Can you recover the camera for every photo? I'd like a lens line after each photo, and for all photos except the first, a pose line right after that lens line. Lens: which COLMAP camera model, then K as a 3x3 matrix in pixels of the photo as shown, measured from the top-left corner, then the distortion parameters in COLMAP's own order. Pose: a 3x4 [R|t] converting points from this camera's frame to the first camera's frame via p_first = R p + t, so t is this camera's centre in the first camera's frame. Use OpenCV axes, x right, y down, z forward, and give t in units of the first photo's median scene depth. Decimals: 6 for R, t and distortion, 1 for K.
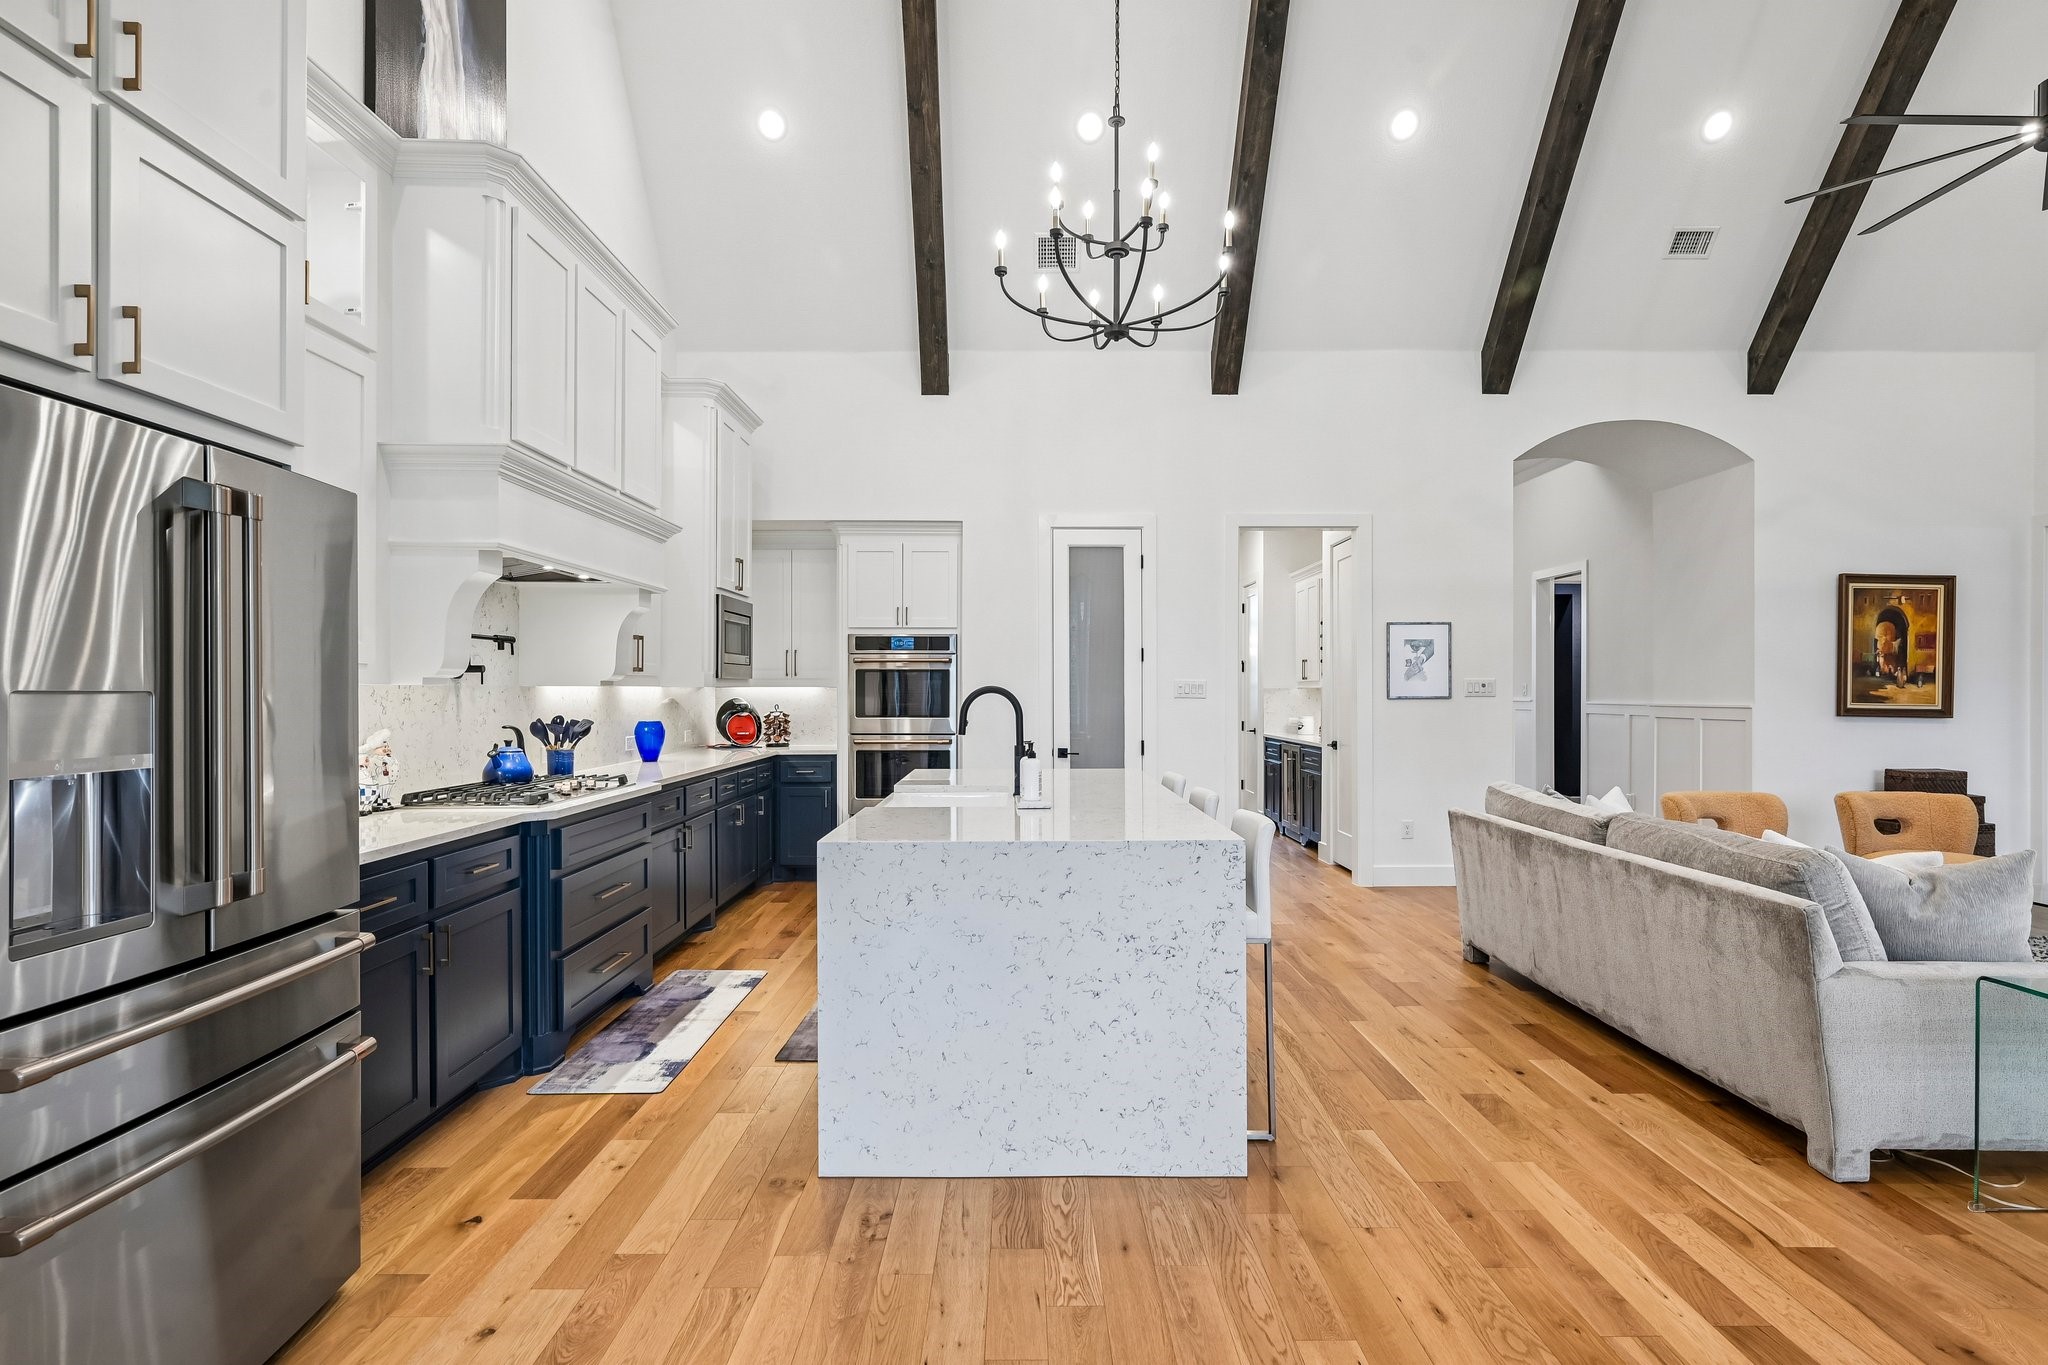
lens RADIAL K [[986.6, 0, 1019.0], [0, 986.6, 690.6], [0, 0, 1]] dist [0.001074, -0.000566]
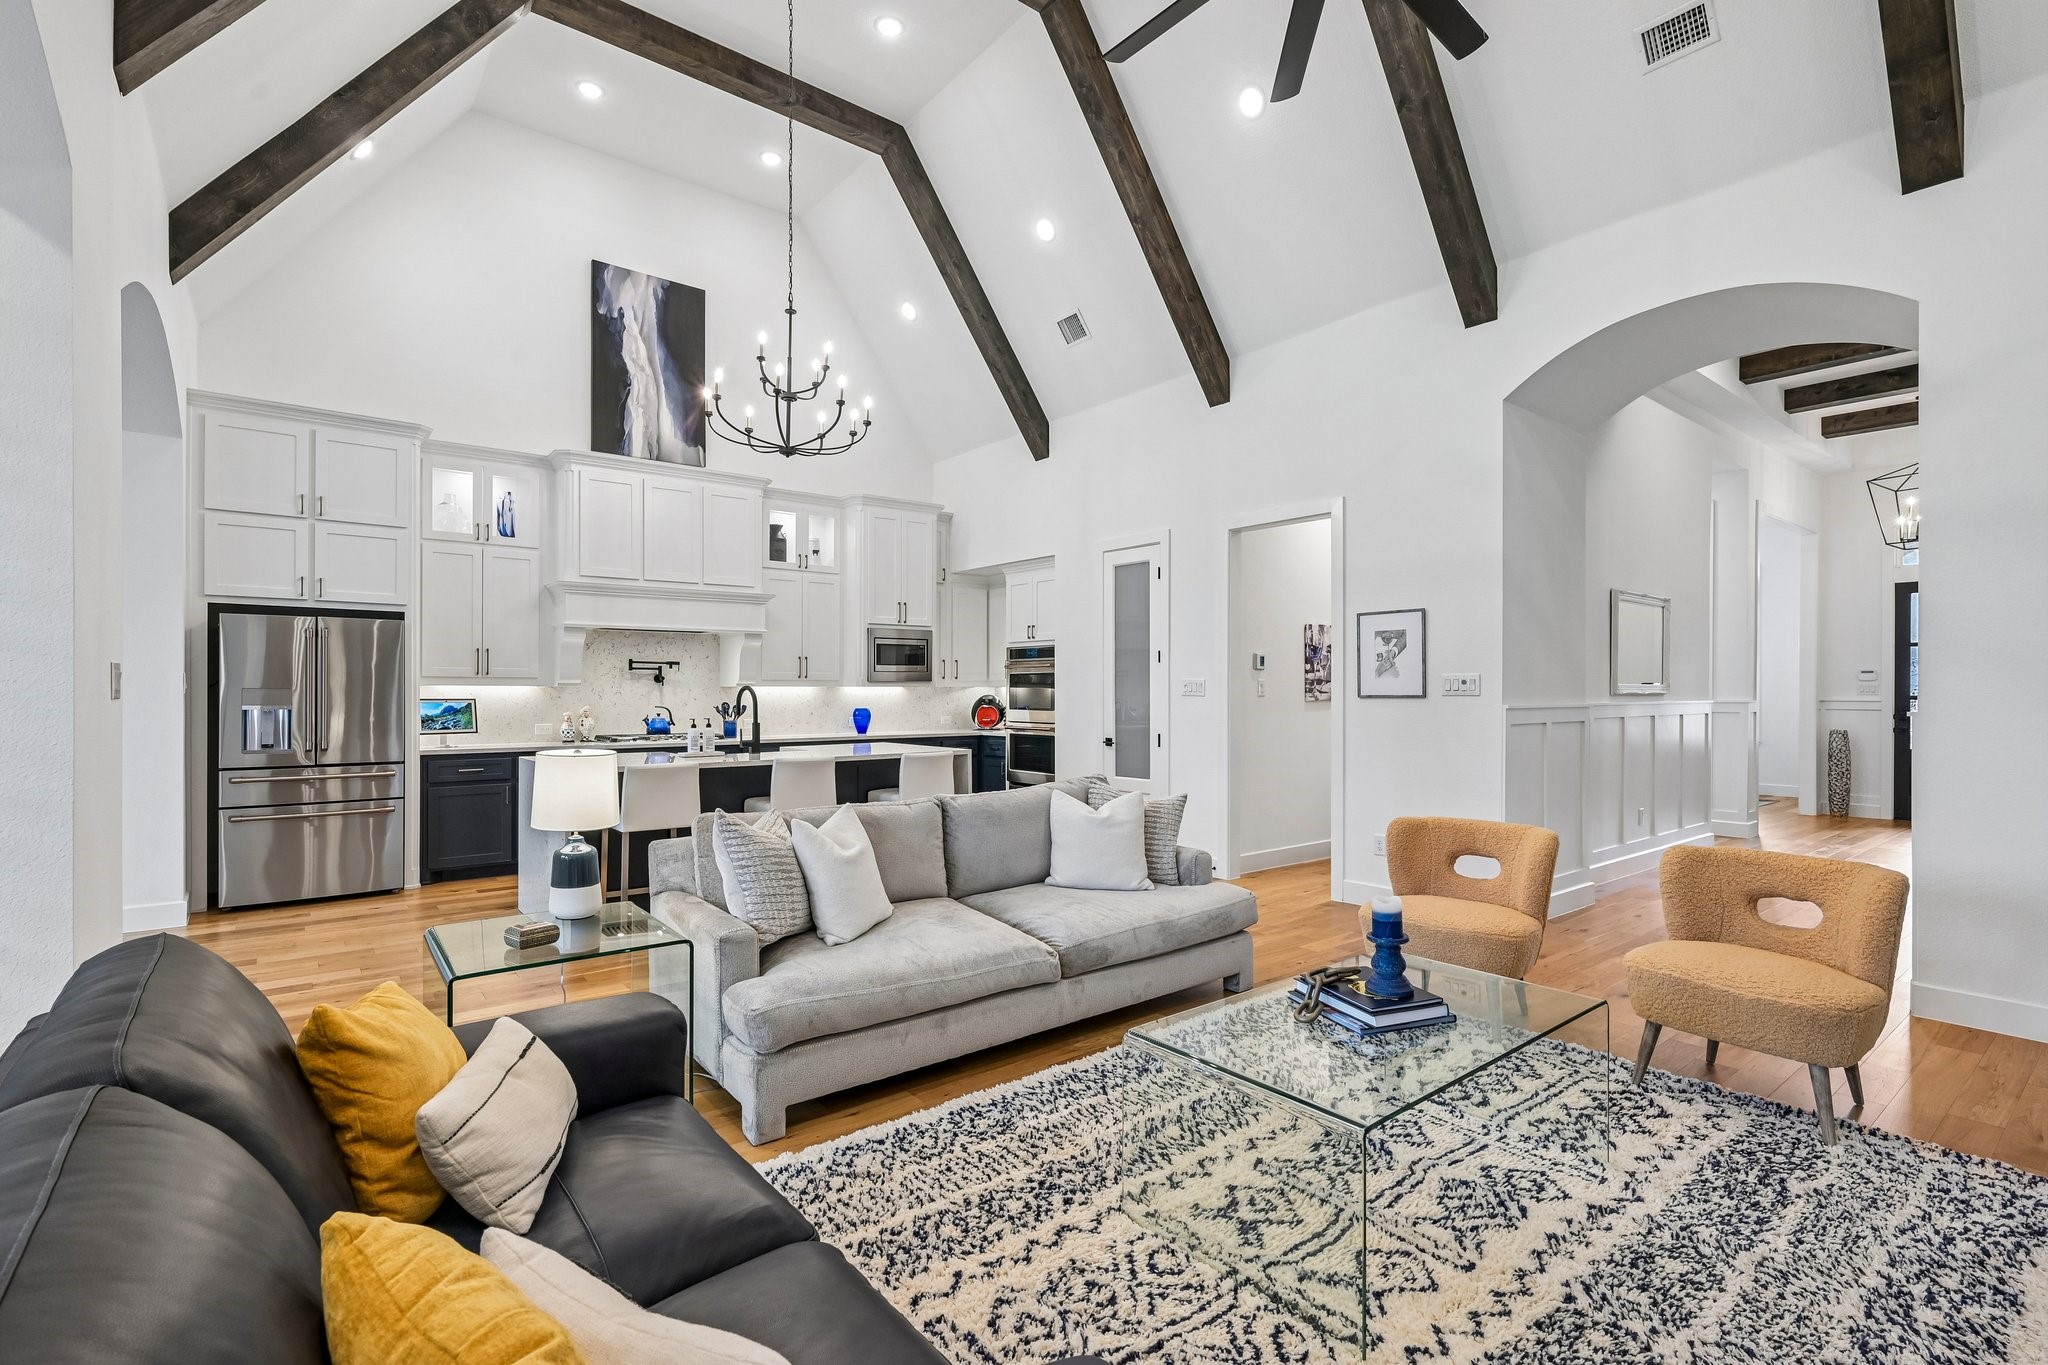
lens RADIAL K [[917.7, 0, 1024.8], [0, 917.7, 688.3], [0, 0, 1]] dist [0.004481, 0.001300]
pose [[0.629521, -0.001844, -0.776981, 0.841459], [-0.000691, 0.999995, -0.002933, 0.002500], [0.776983, 0.002383, 0.629517, 0.233089]]
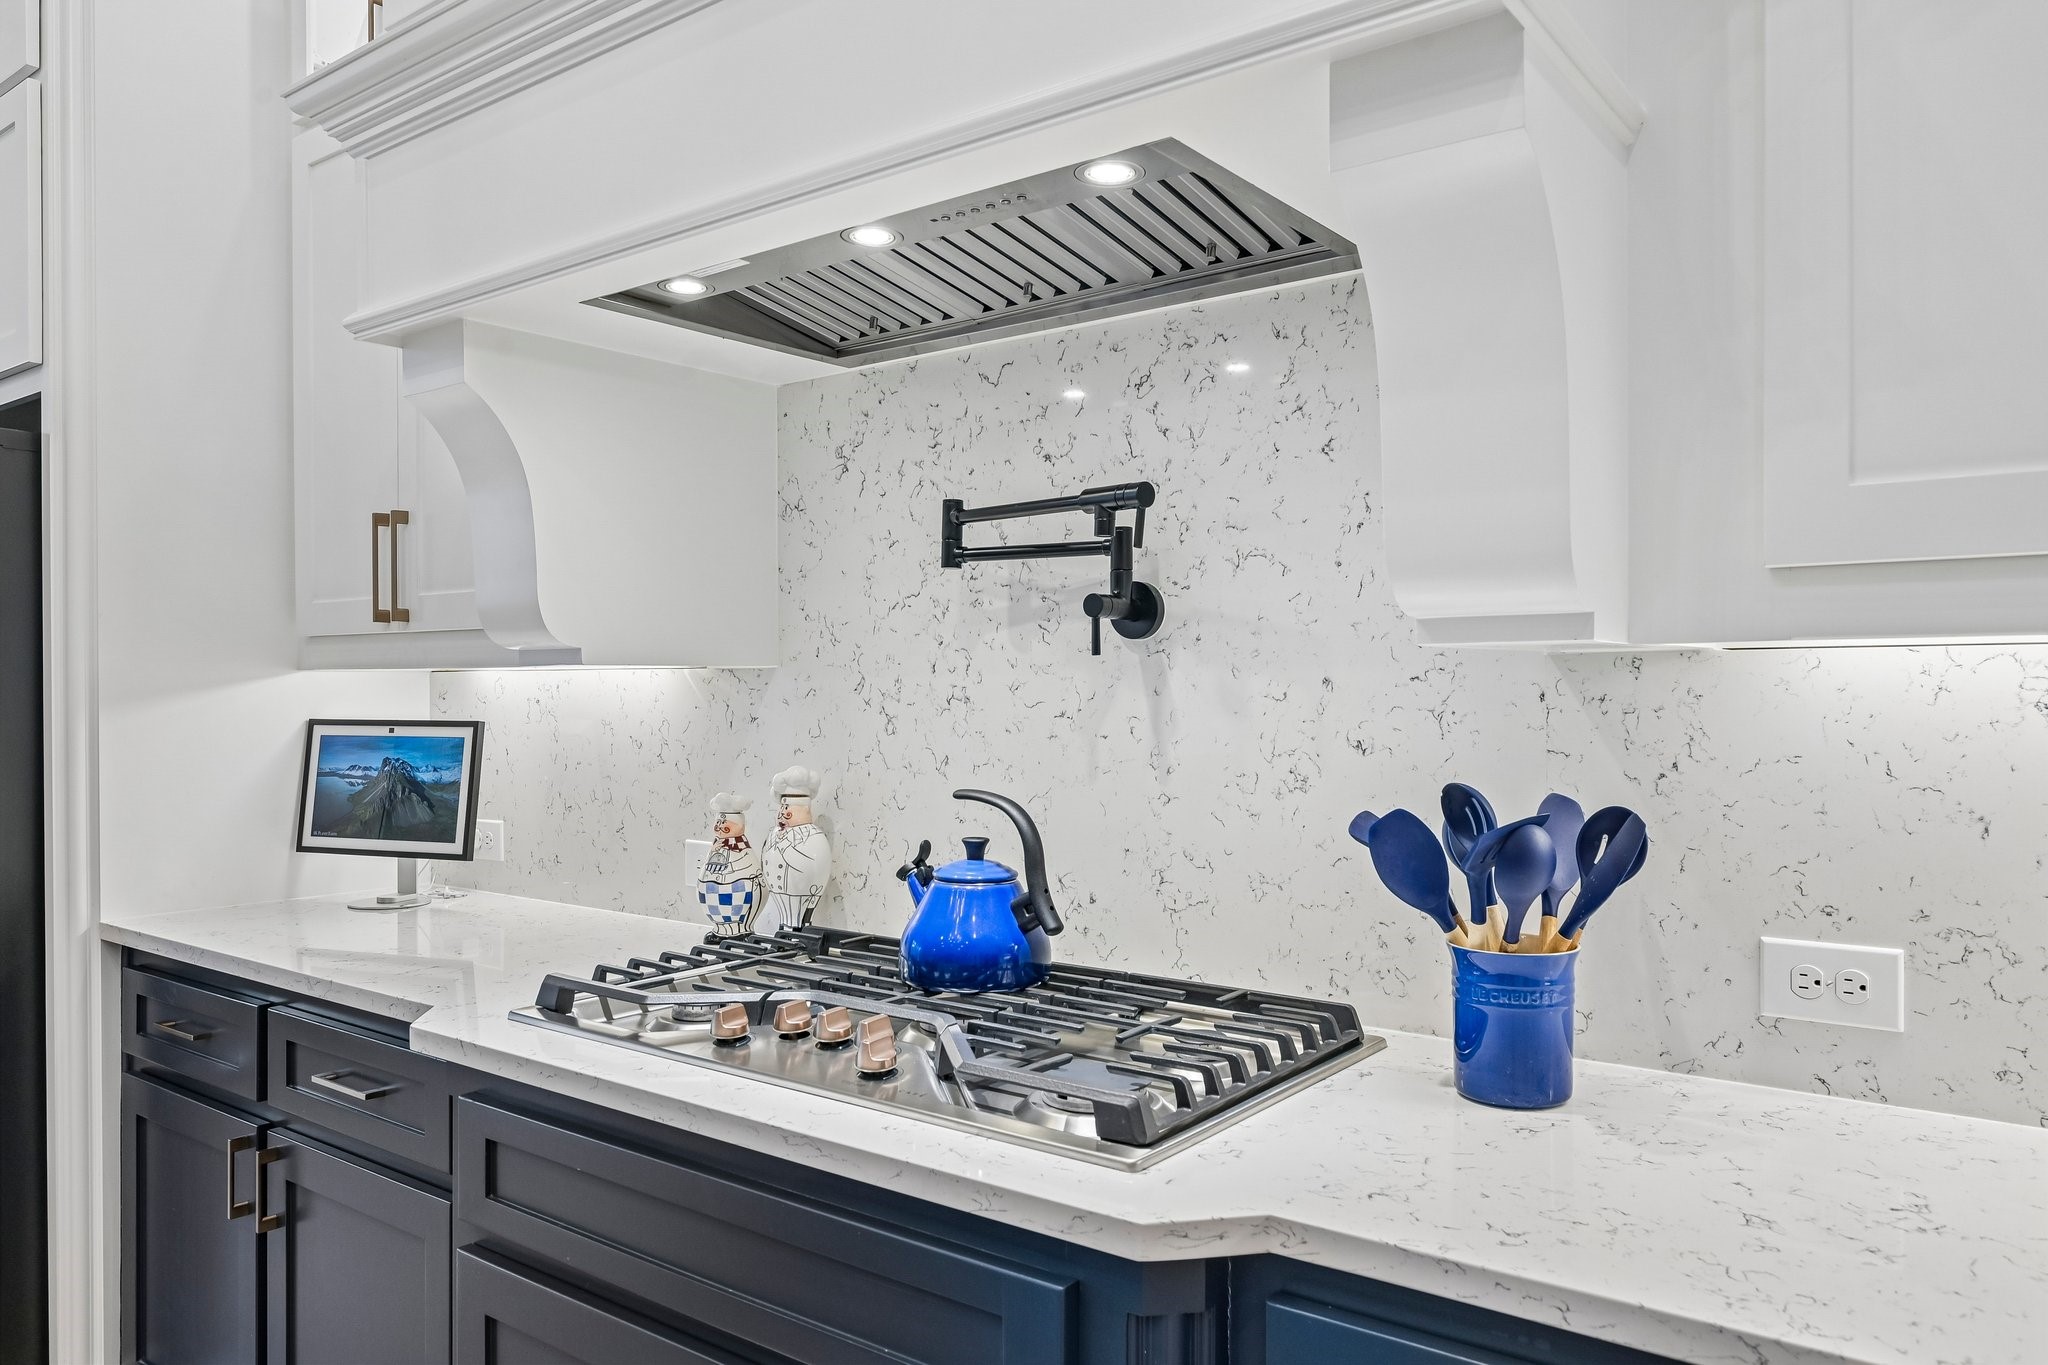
lens RADIAL K [[1410.6, 0, 1034.6], [0, 1410.6, 681.7], [0, 0, 1]] dist [-0.000833, -0.000174]
pose [[-0.598865, -0.003922, -0.800841, -0.108466], [0.002266, 0.999976, -0.006592, 0.003253], [0.800847, -0.005762, -0.598841, 0.751706]]
